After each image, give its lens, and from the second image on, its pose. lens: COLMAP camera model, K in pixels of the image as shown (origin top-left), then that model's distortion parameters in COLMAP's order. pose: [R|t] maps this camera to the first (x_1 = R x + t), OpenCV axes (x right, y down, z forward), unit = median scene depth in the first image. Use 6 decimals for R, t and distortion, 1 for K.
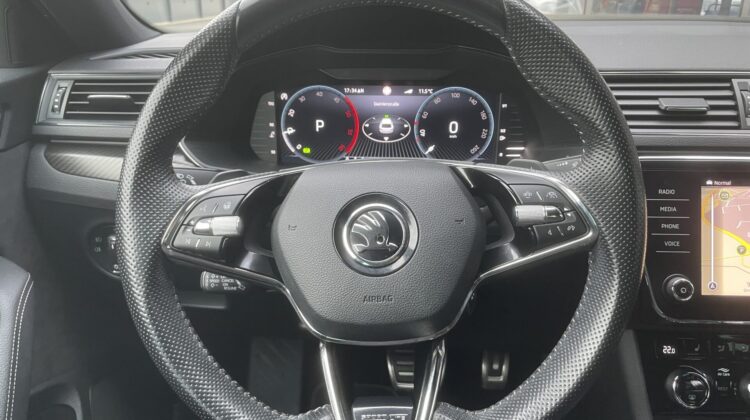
lens RADIAL K [[571.1, 0, 373.0], [0, 571.1, 213.2], [0, 0, 1]] dist [0.046630, -0.068982]
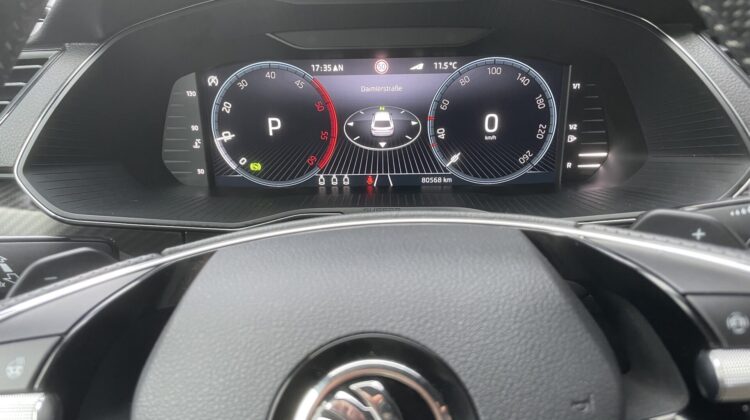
lens RADIAL K [[571.1, 0, 372.7], [0, 571.1, 208.0], [0, 0, 1]] dist [0.046630, -0.068982]
pose [[0.999420, -0.032519, 0.010101, 0.003888], [0.032006, 0.998364, 0.047378, -0.092600], [-0.011626, -0.047027, 0.998826, 0.382976]]
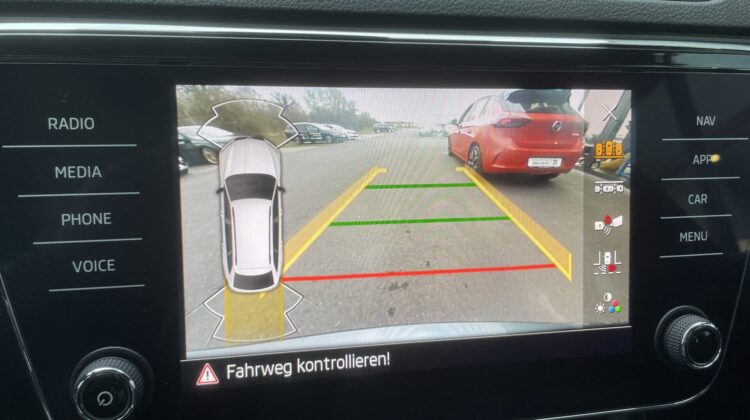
lens RADIAL K [[571.1, 0, 369.0], [0, 571.1, 210.6], [0, 0, 1]] dist [0.046630, -0.068982]
pose [[0.970845, -0.049486, 0.234546, 0.490099], [0.026770, 0.994721, 0.099064, -0.011290], [-0.238210, -0.089897, 0.967044, 0.490268]]
